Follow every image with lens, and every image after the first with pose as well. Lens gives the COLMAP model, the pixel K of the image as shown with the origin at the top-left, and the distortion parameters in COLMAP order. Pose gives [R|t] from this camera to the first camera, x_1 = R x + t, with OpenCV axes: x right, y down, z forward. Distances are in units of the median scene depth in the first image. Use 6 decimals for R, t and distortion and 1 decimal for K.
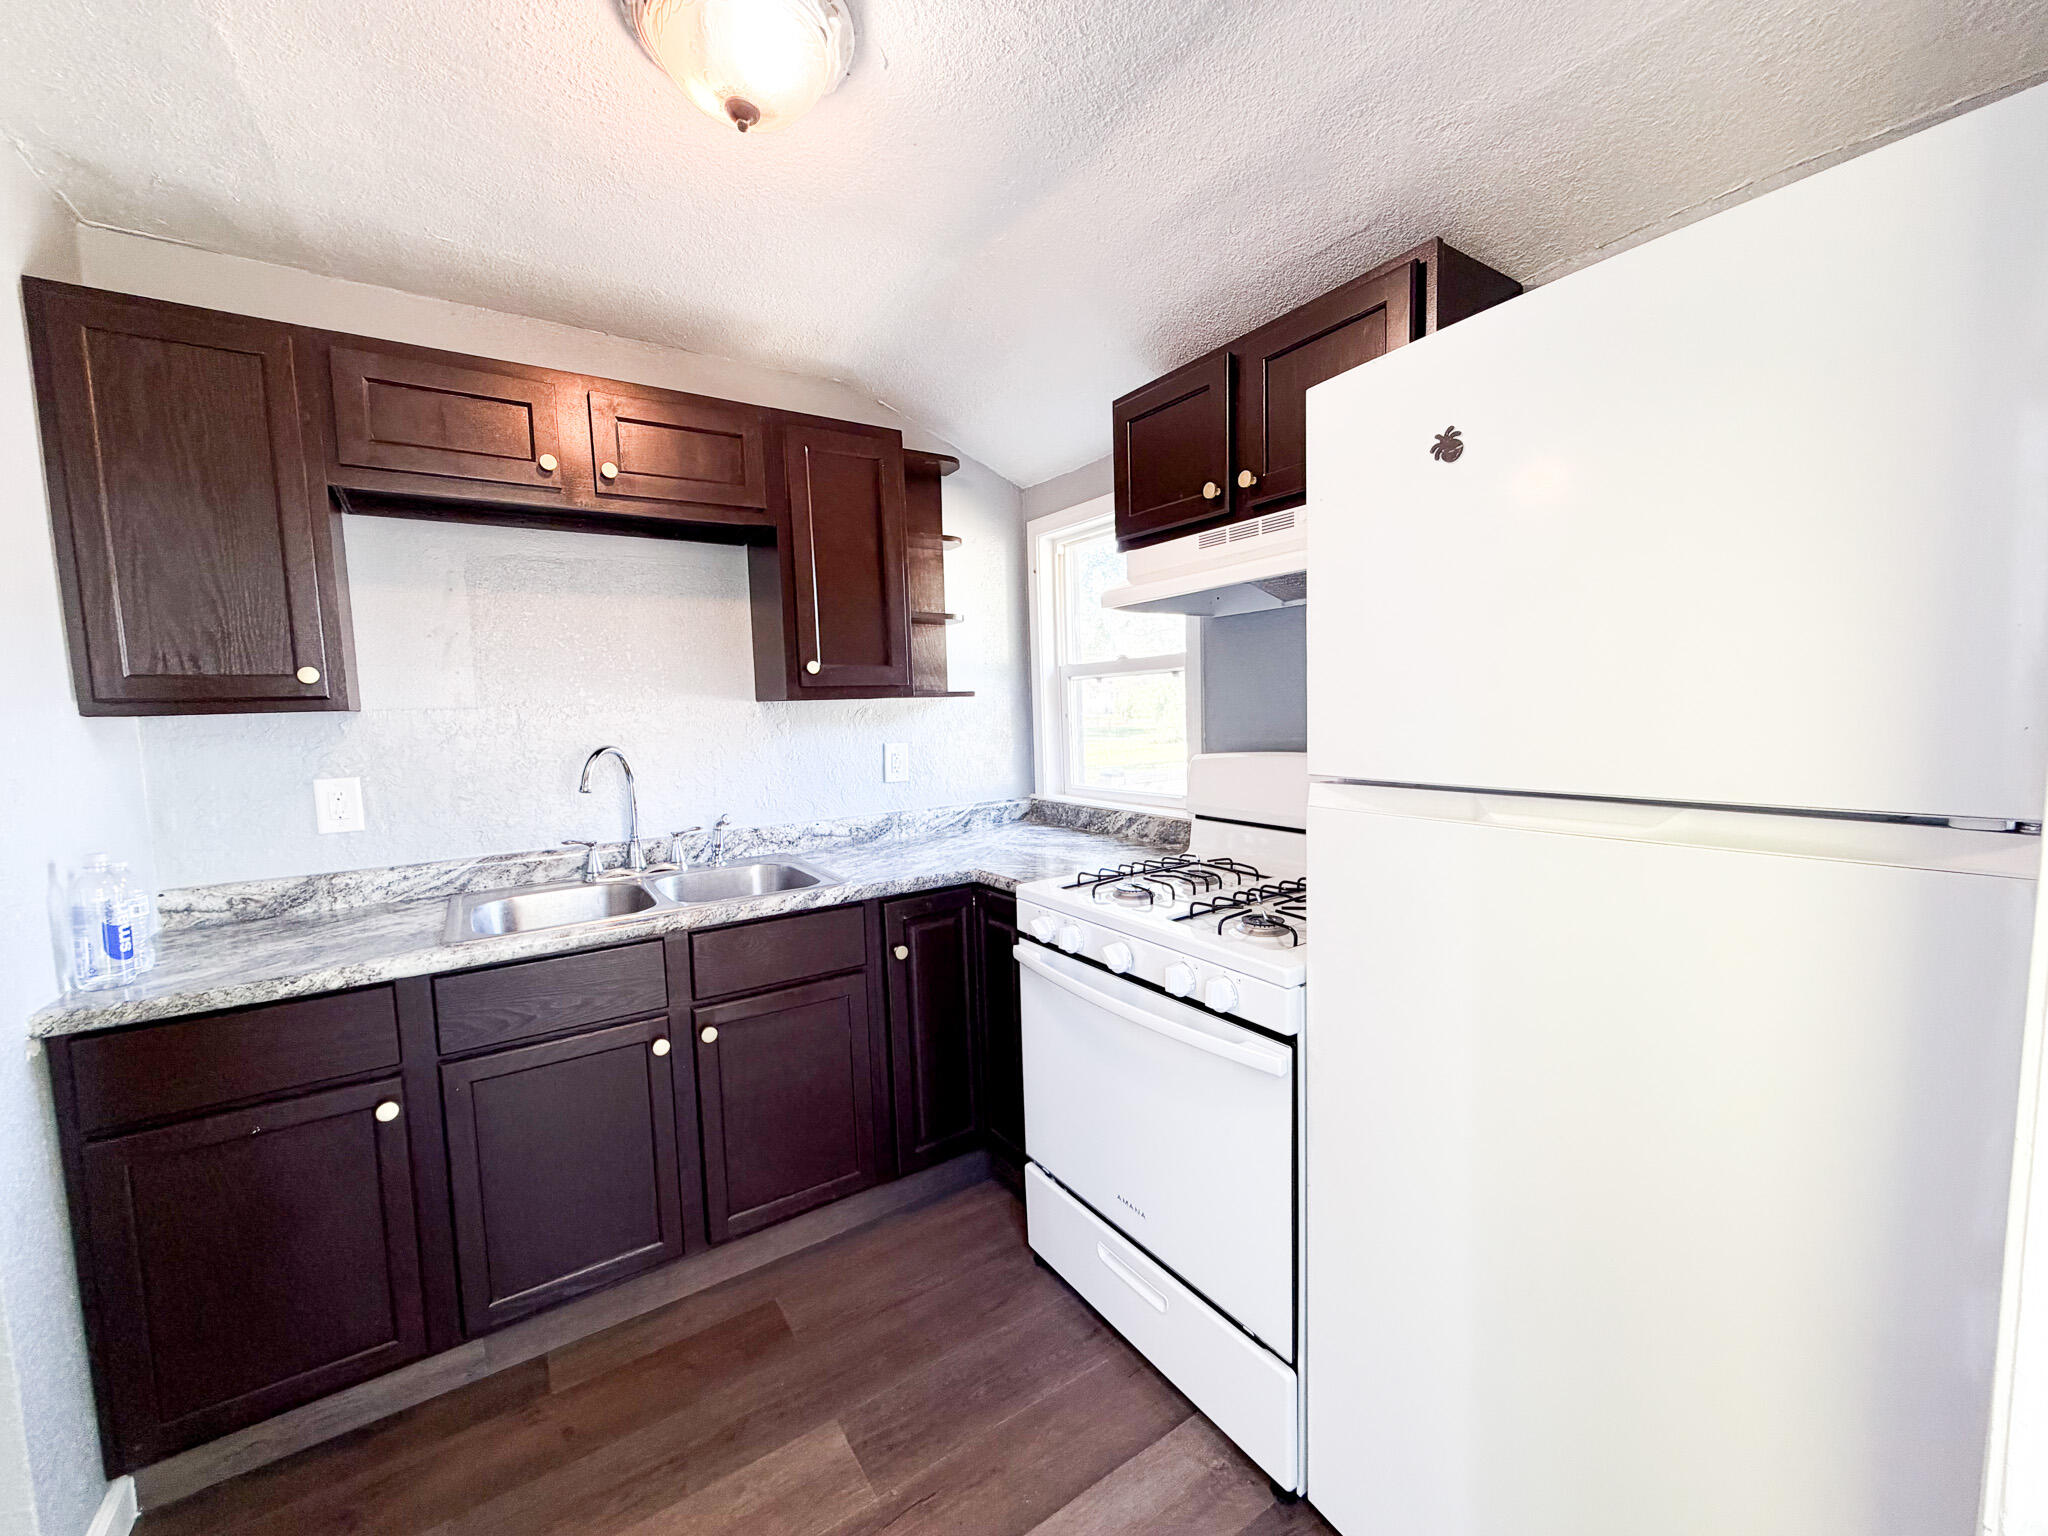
lens RADIAL K [[813.6, 0, 1021.0], [0, 813.6, 770.7], [0, 0, 1]] dist [0.001159, 0.000290]
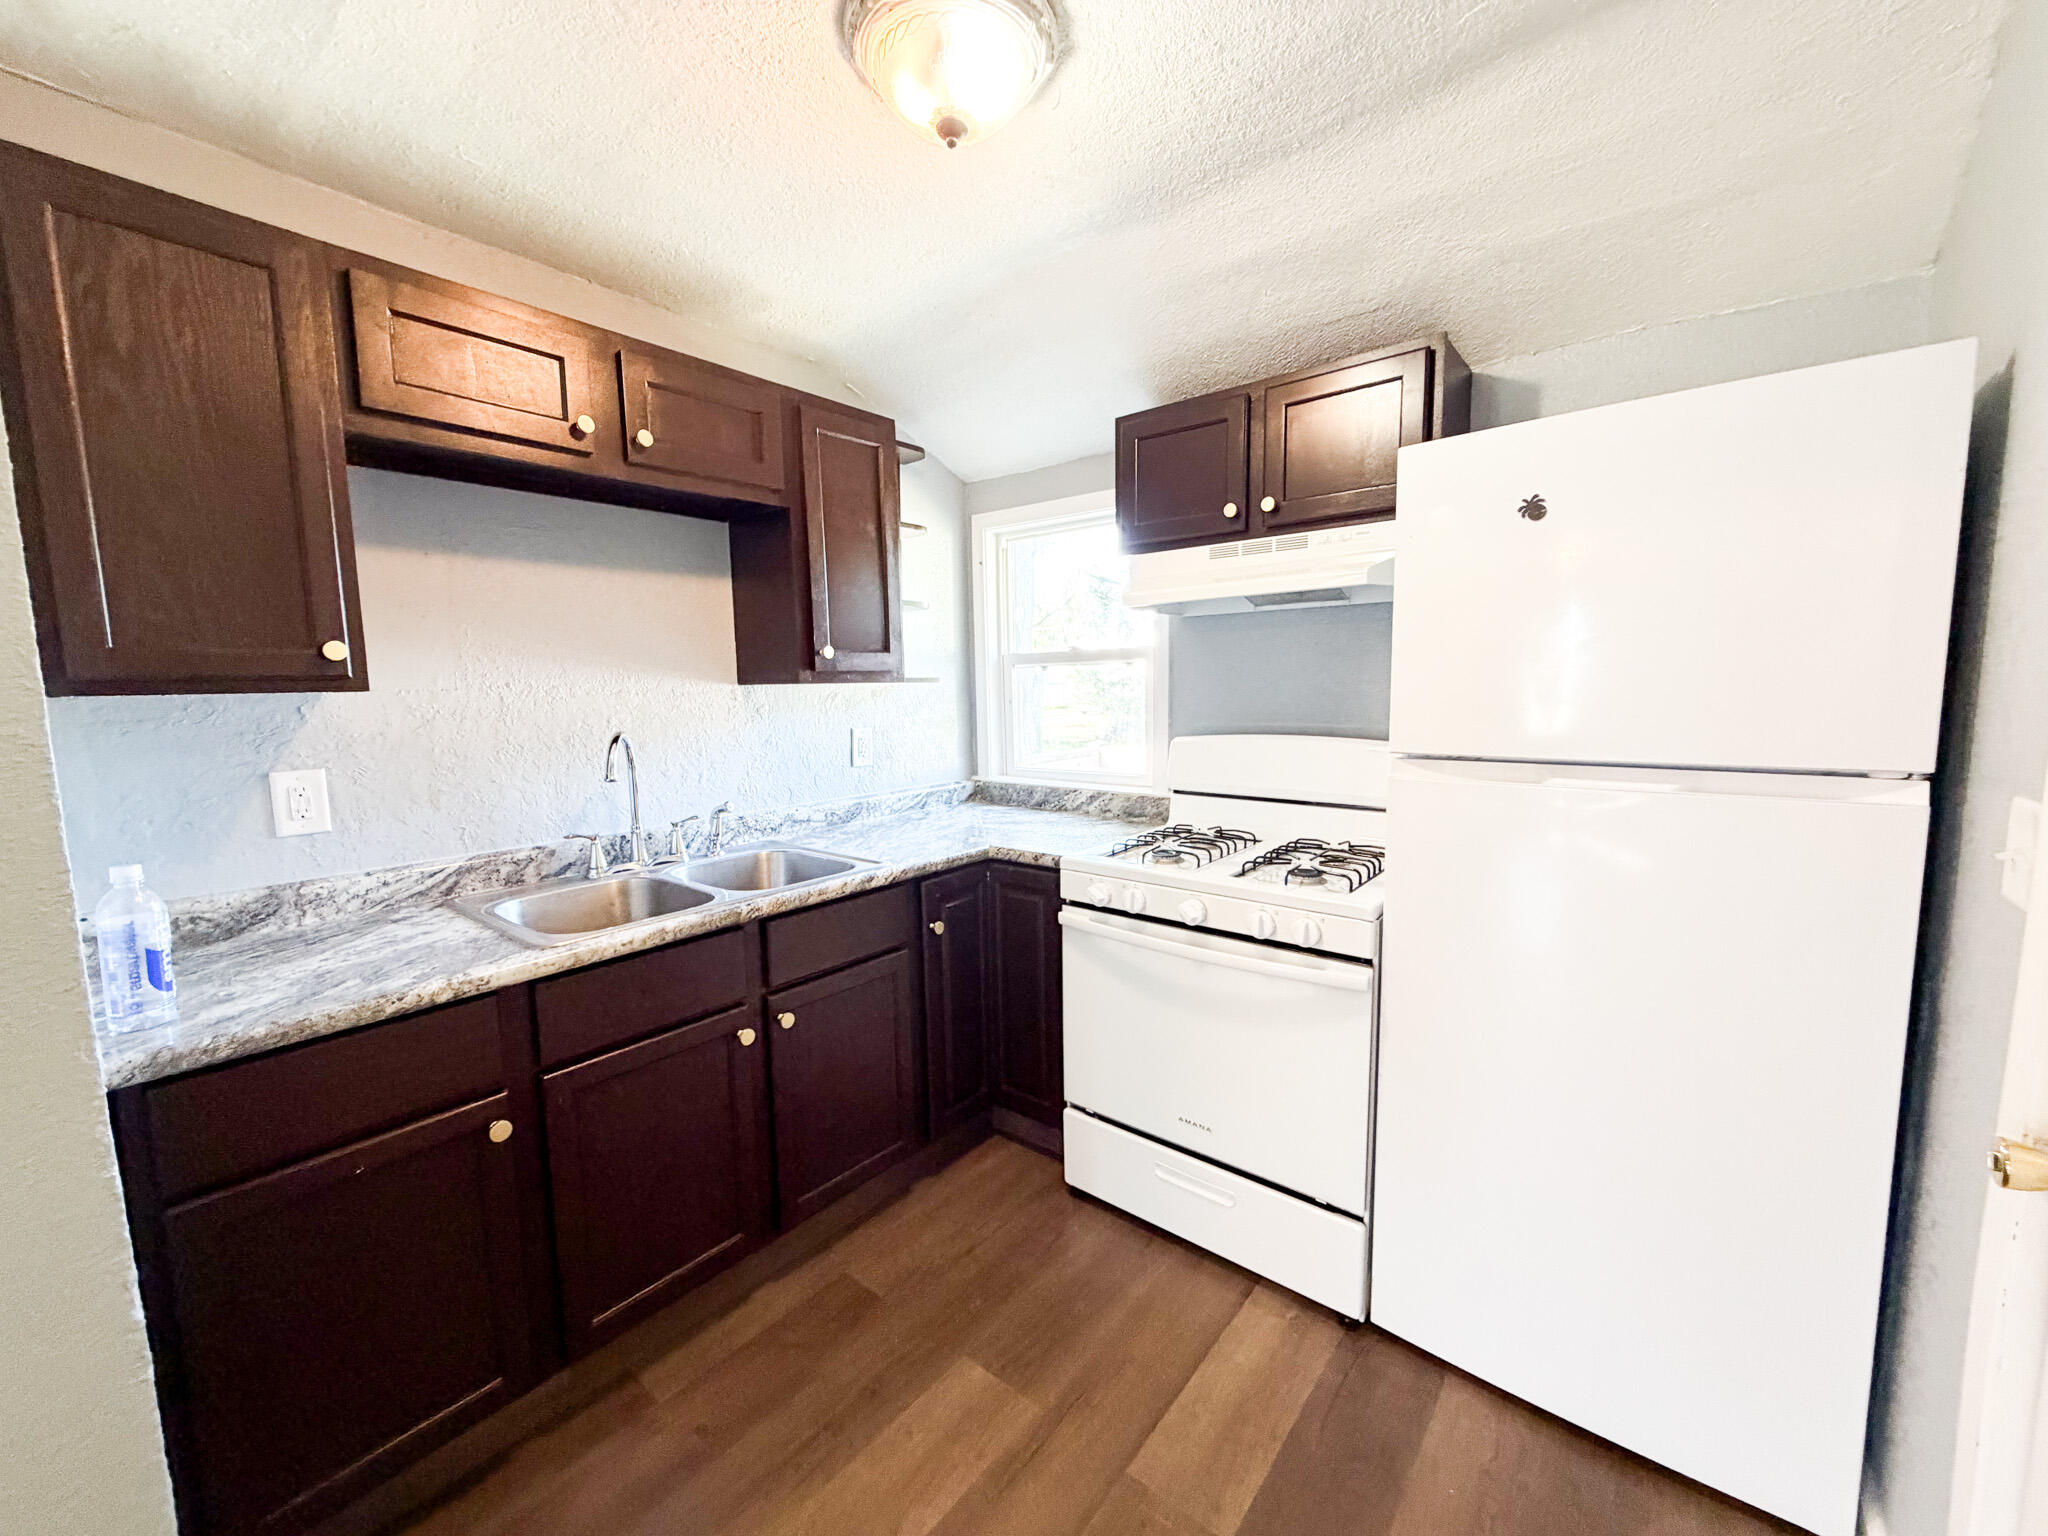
lens RADIAL K [[813.6, 0, 1020.7], [0, 813.6, 770.1], [0, 0, 1]] dist [0.001159, 0.000290]
pose [[0.957122, -0.017161, 0.289178, -0.381281], [0.011606, 0.999714, 0.020914, -0.000319], [-0.289454, -0.016661, 0.957047, -0.033210]]
